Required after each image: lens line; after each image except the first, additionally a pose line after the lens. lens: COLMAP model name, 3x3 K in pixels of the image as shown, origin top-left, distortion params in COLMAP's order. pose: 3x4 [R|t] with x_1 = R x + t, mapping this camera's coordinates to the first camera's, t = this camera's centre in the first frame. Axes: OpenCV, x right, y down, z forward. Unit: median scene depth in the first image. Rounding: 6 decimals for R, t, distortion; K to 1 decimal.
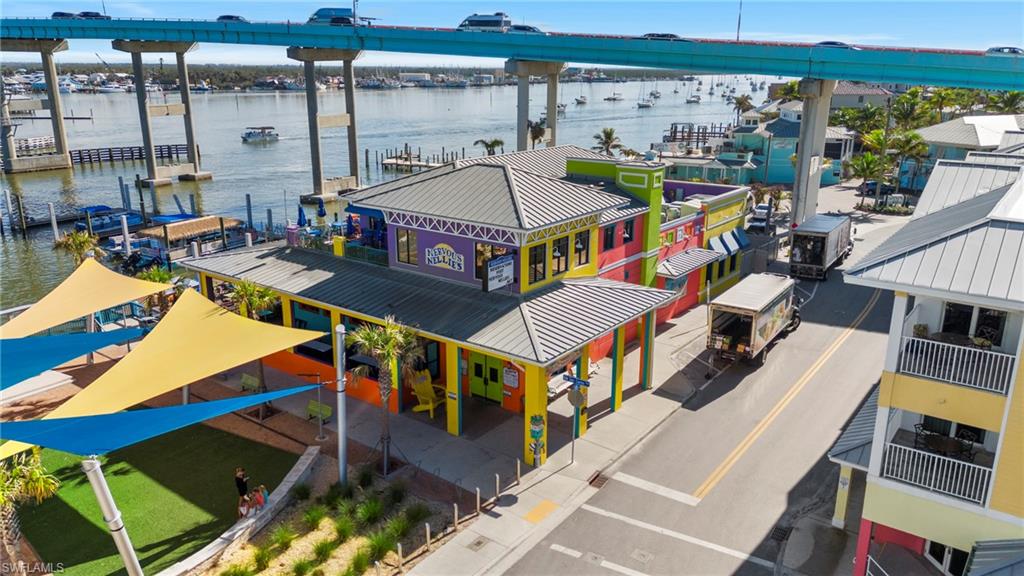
lens RADIAL K [[747.9, 0, 512.0], [0, 747.9, 288.0], [0, 0, 1]] dist [0.065493, -0.050795]
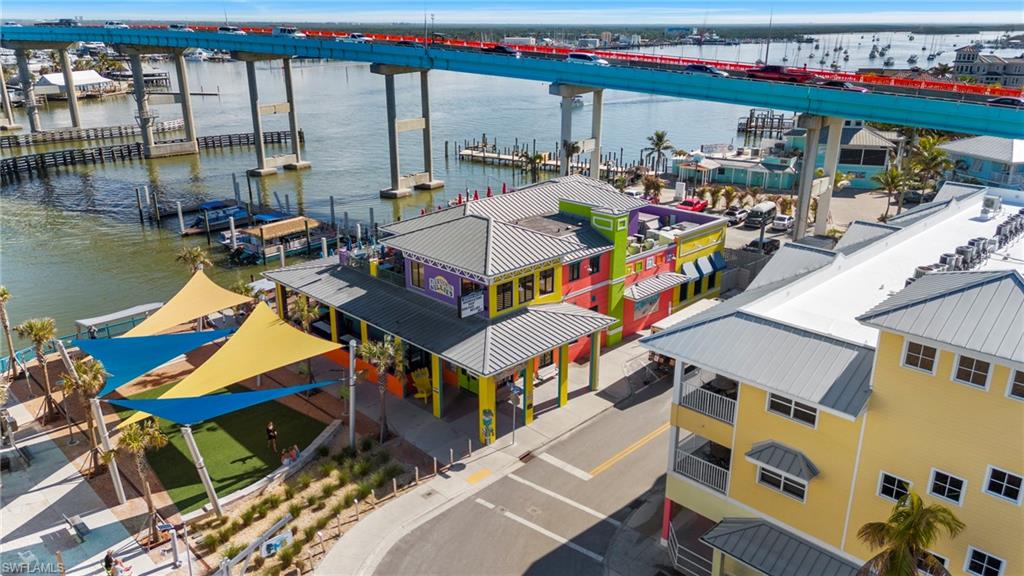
lens RADIAL K [[745.4, 0, 512.0], [0, 745.4, 288.0], [0, 0, 1]] dist [0.093681, -0.104652]
pose [[0.989986, 0.044498, -0.133970, 0.217376], [-0.037545, 0.997835, 0.053989, -0.115429], [0.136083, -0.048419, 0.989514, -0.320878]]
